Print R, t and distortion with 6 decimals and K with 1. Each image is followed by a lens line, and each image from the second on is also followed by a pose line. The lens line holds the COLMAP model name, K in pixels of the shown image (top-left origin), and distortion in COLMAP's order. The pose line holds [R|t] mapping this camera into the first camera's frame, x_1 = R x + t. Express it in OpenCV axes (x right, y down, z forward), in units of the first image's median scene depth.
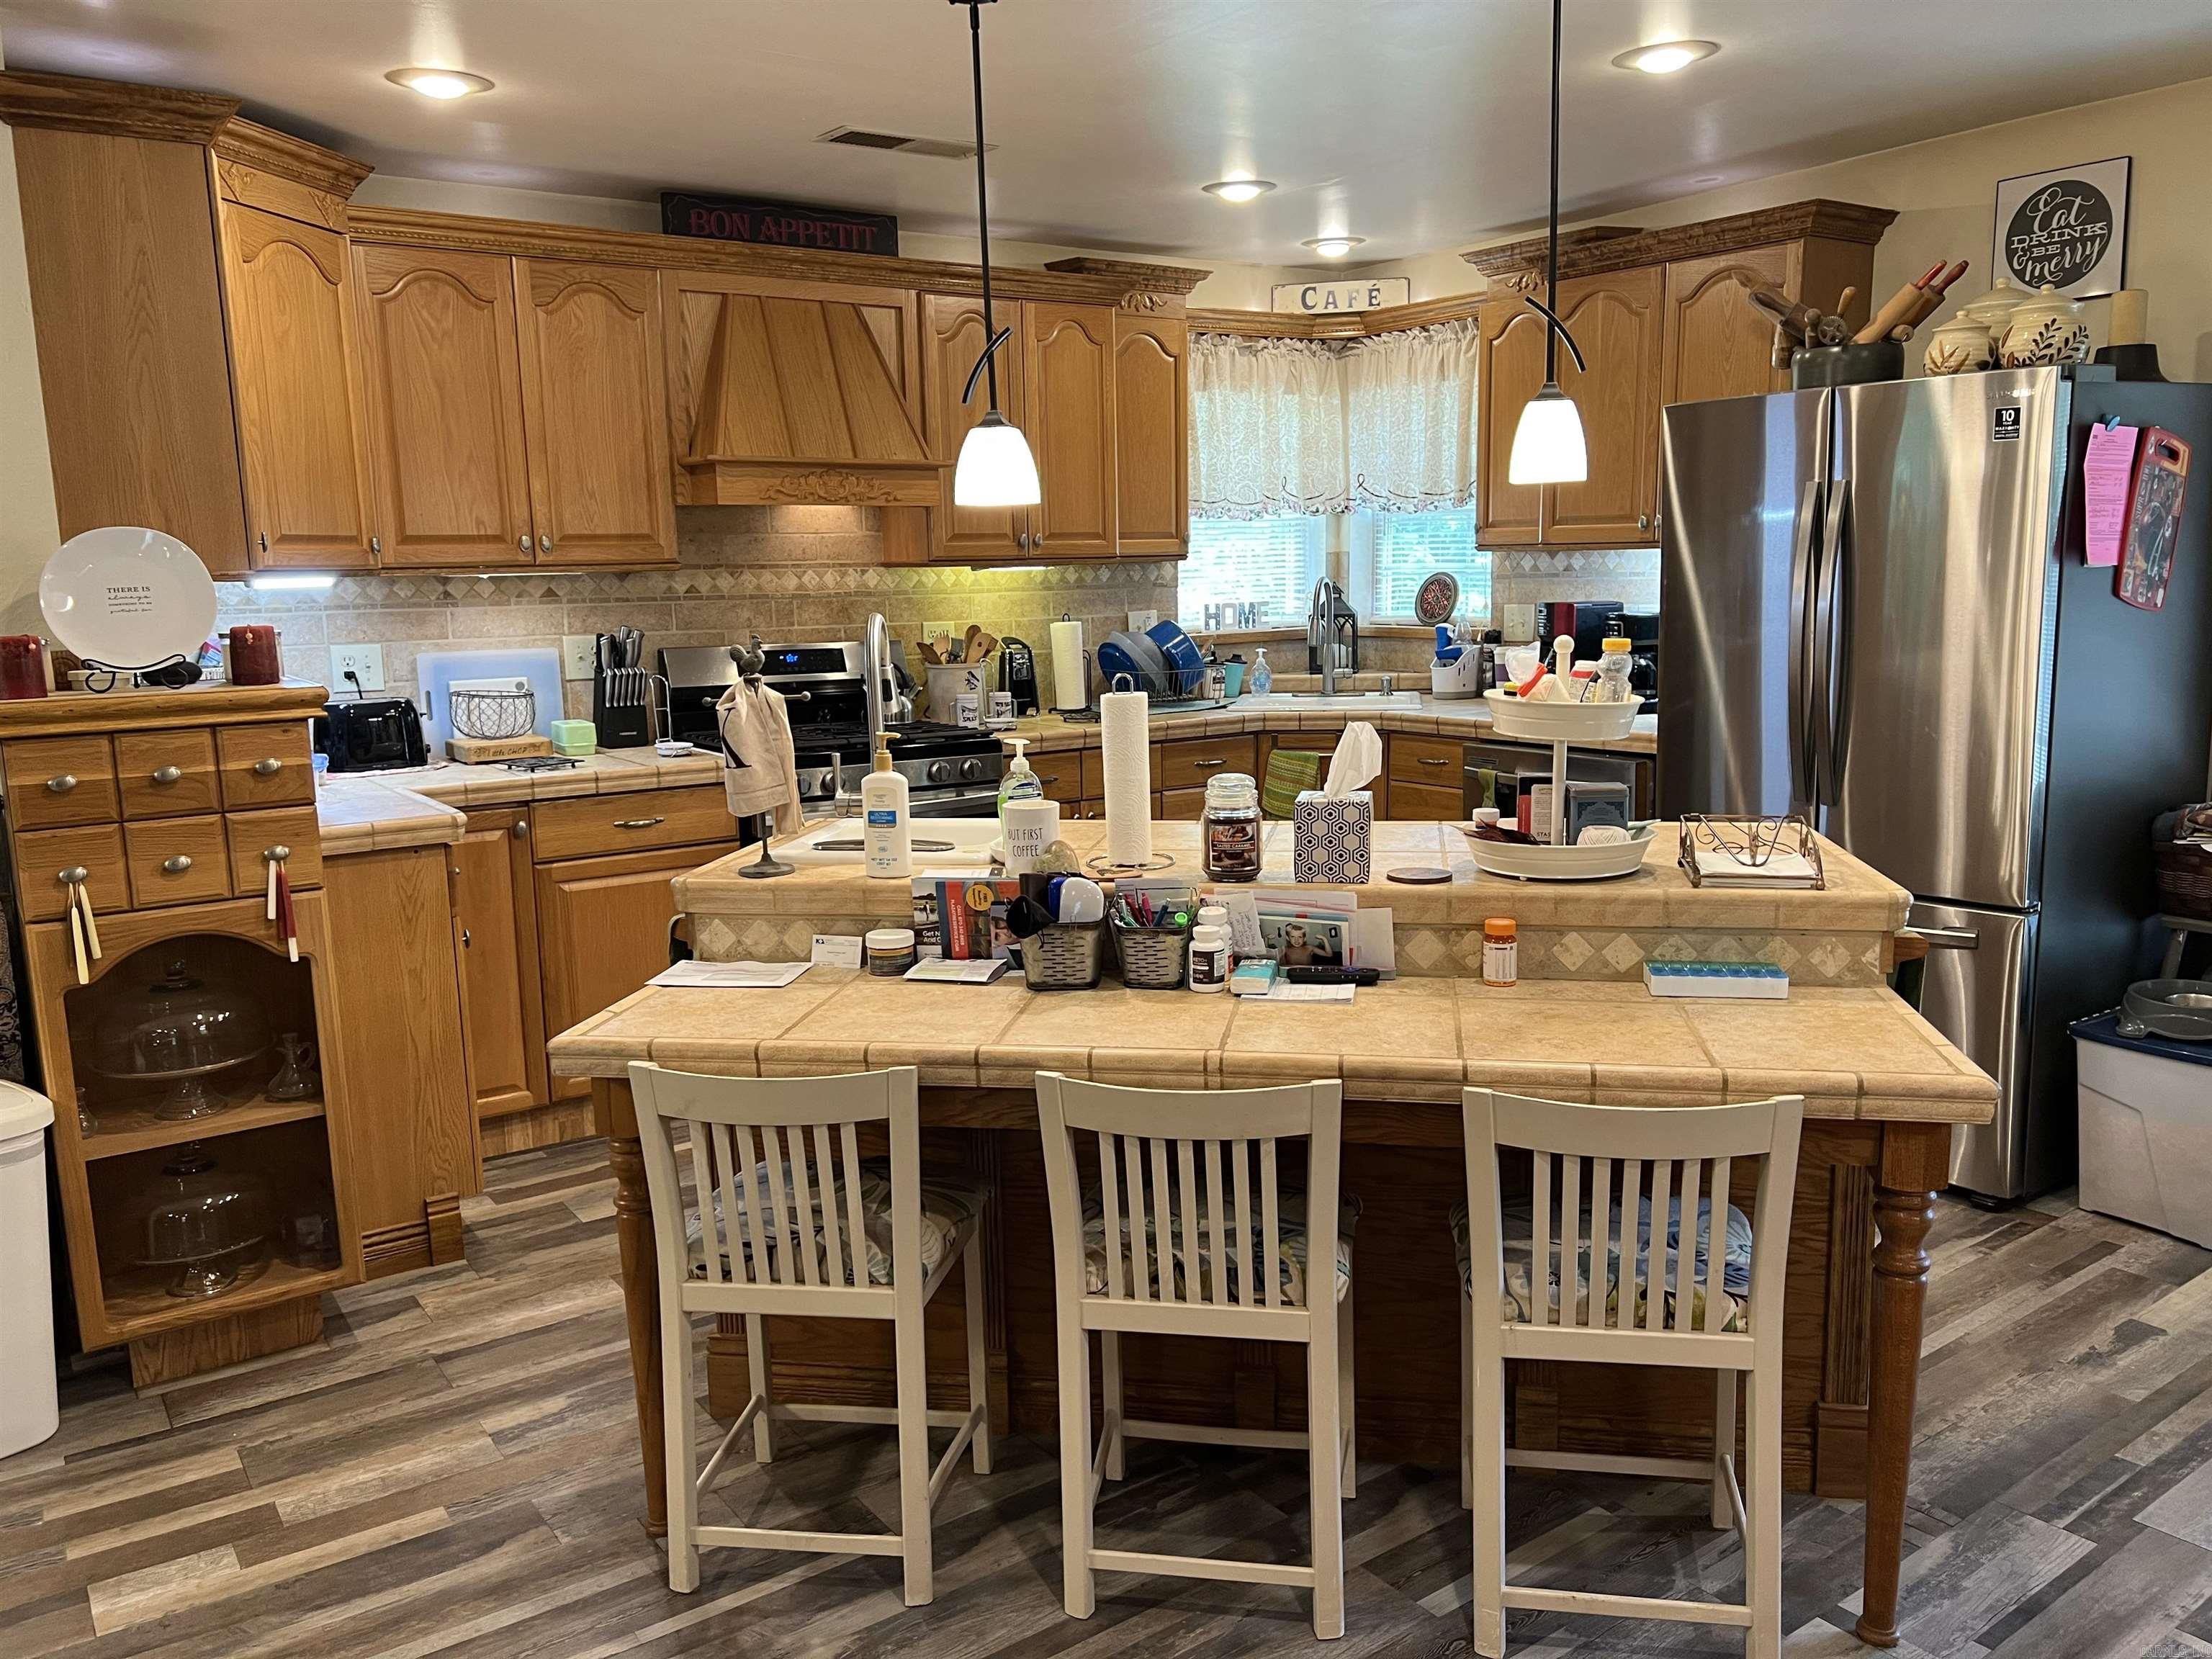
lens RADIAL K [[1648.9, 0, 1113.5], [0, 1648.9, 841.4], [0, 0, 1]] dist [0.060670, -0.068615]
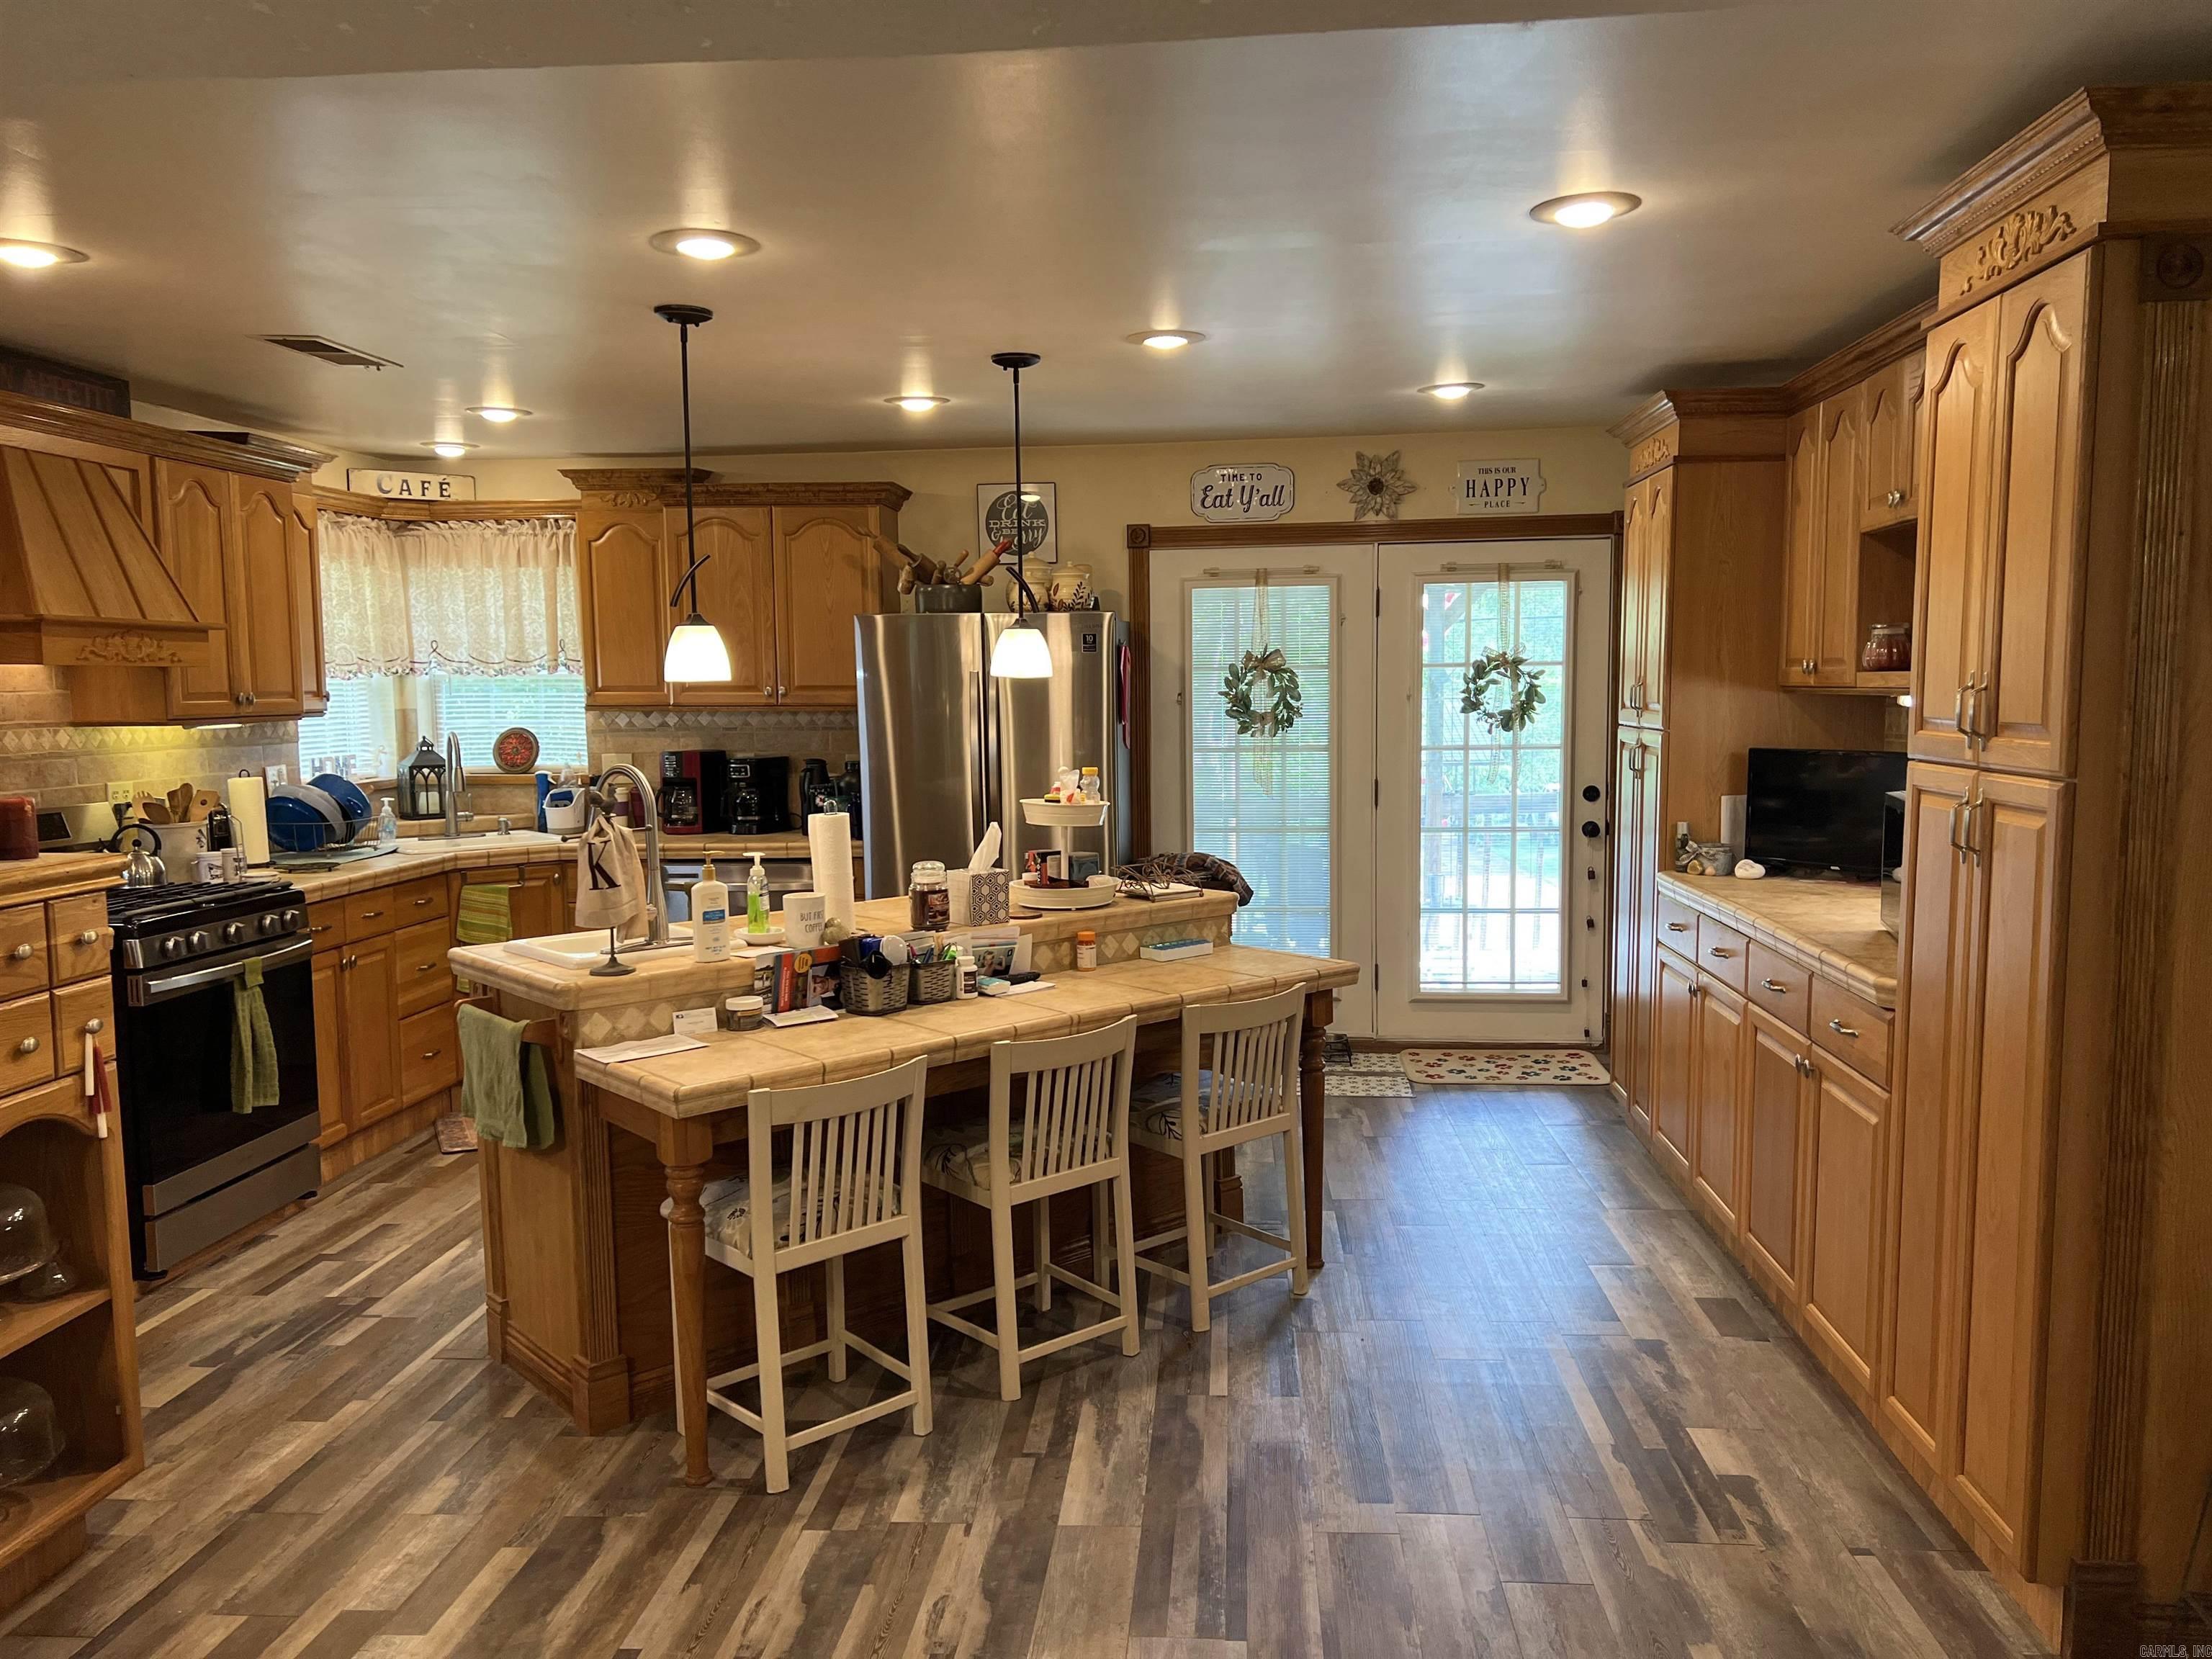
lens RADIAL K [[1648.9, 0, 1097.6], [0, 1648.9, 839.6], [0, 0, 1]] dist [0.060670, -0.068615]
pose [[0.640548, -0.060915, 0.765498, -0.545716], [0.129283, 0.991175, -0.029307, 0.002166], [-0.756957, 0.117738, 0.642770, -0.055572]]
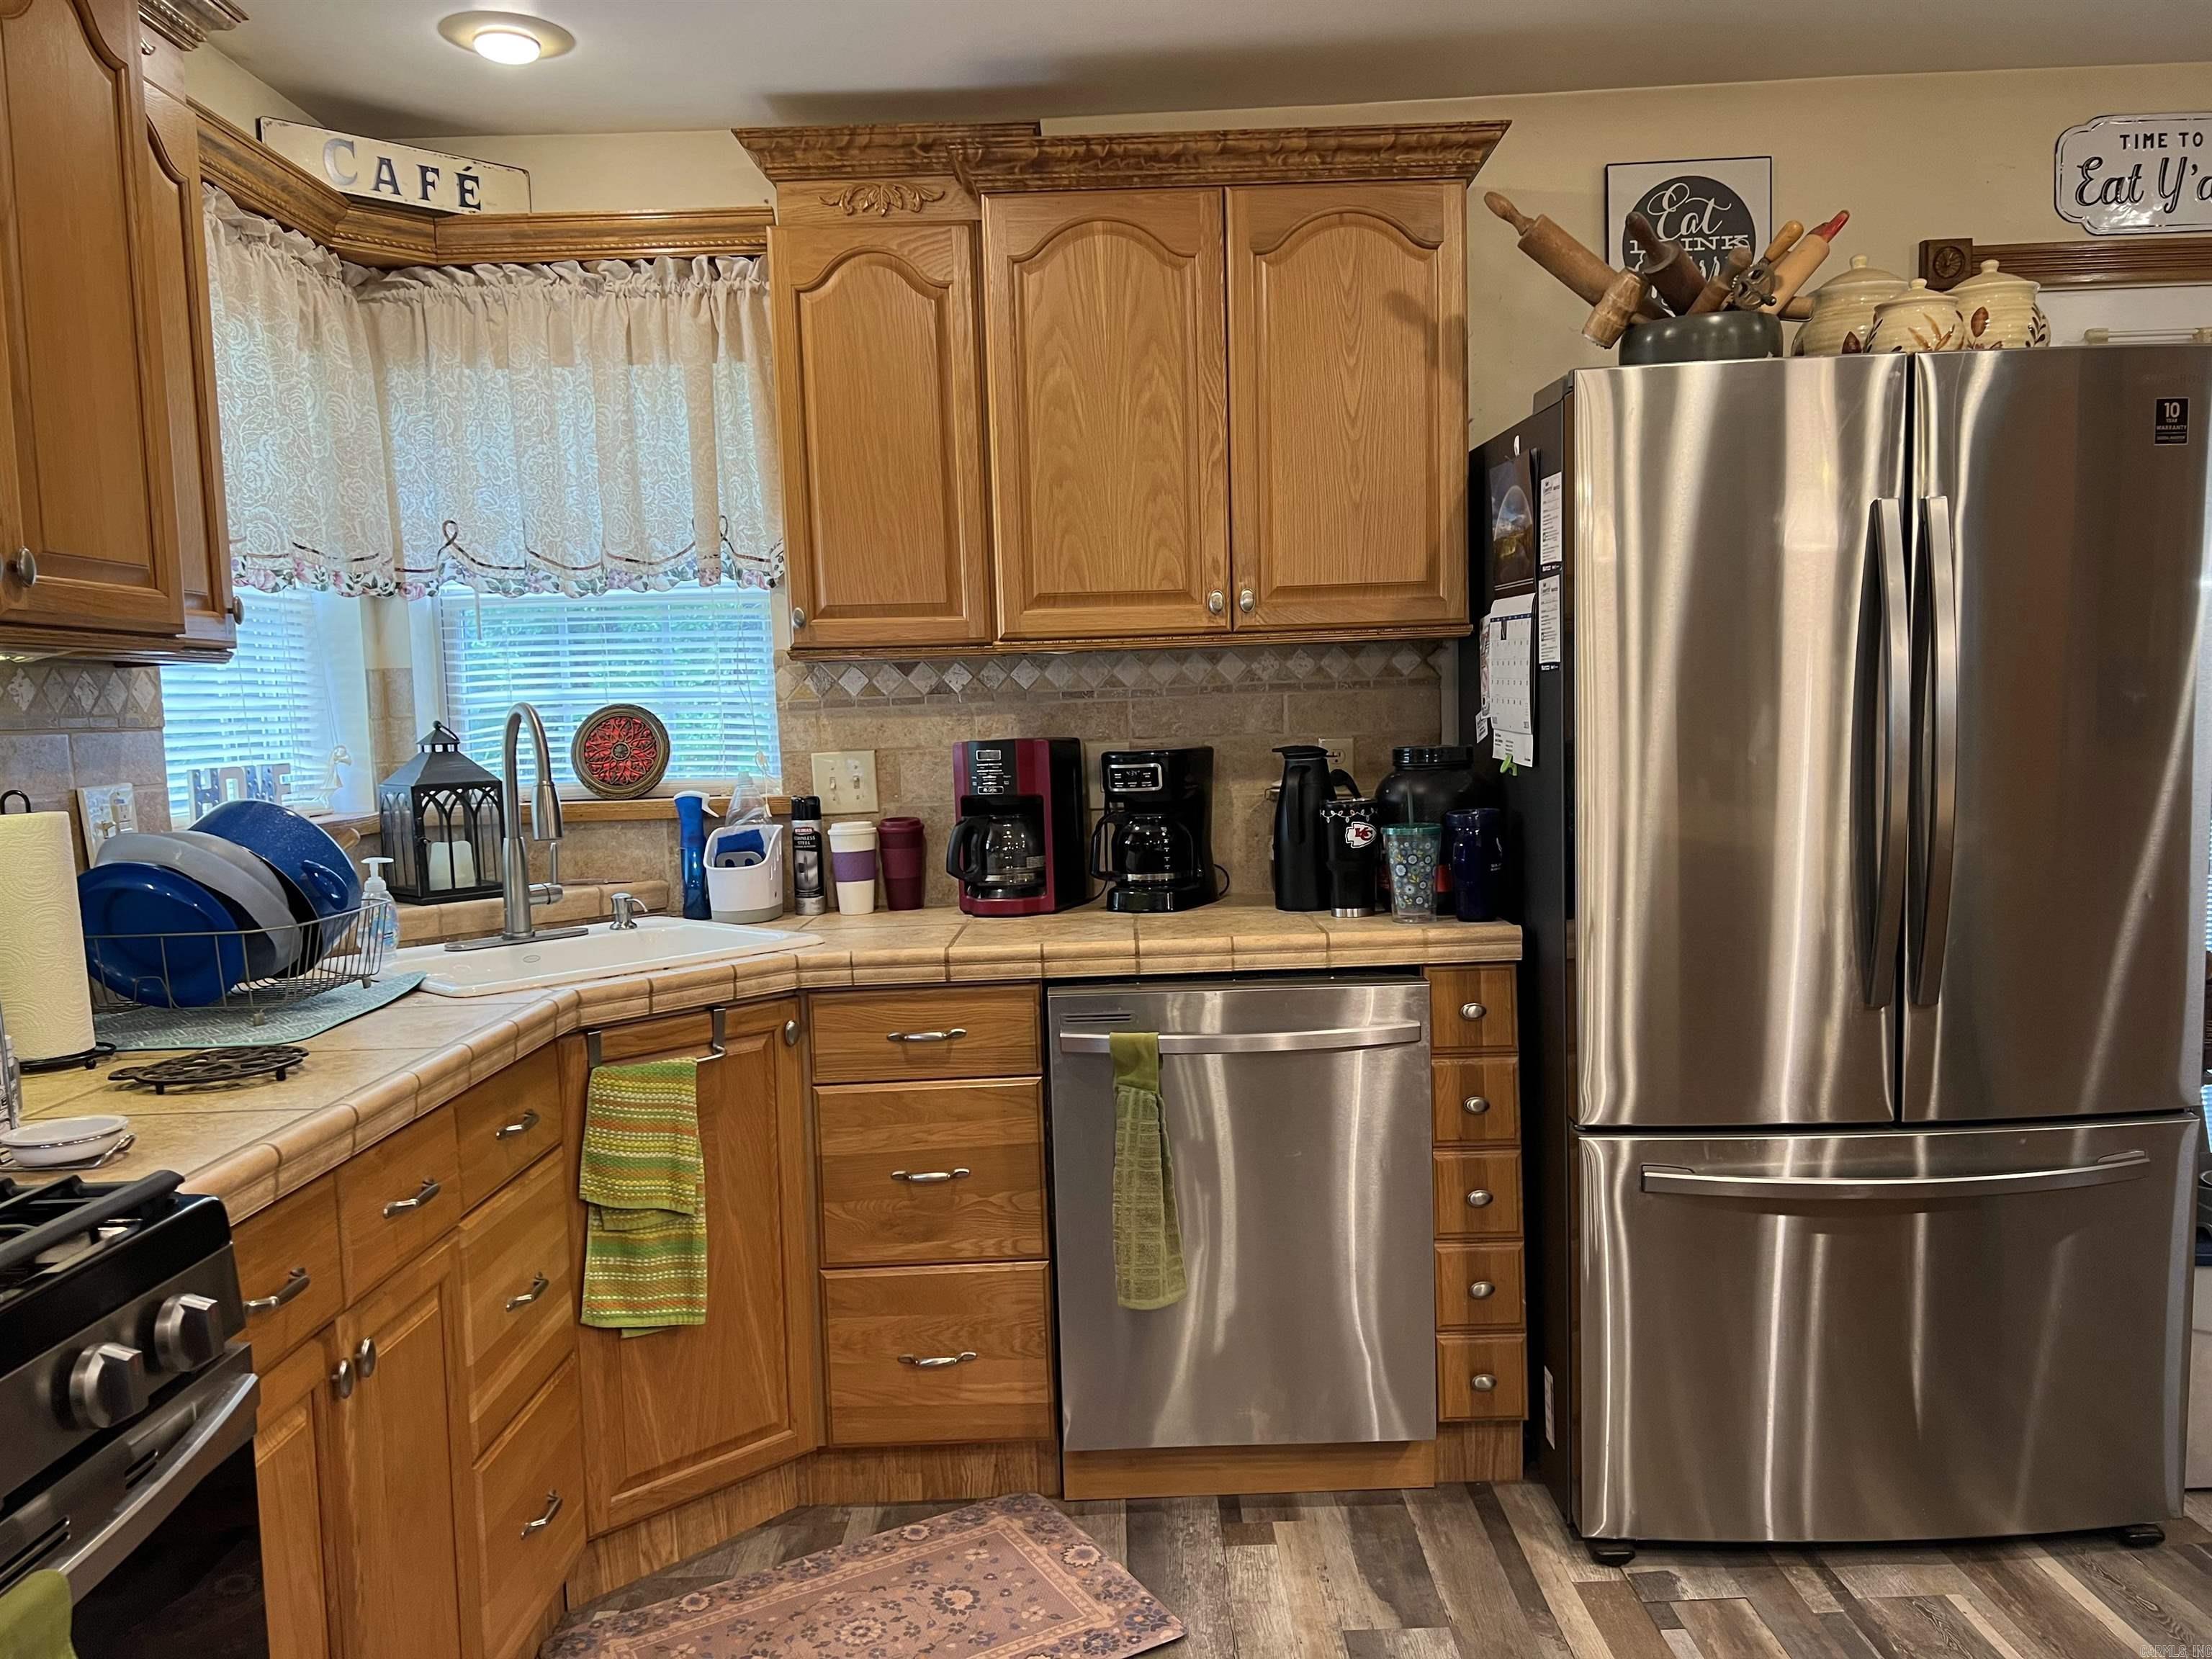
lens RADIAL K [[1648.9, 0, 1099.3], [0, 1648.9, 852.7], [0, 0, 1]] dist [0.060670, -0.068615]
pose [[0.575825, -0.069463, 0.814617, -0.214931], [0.162576, 0.986214, -0.030825, -0.086531], [-0.801246, 0.150187, 0.579180, 0.689835]]
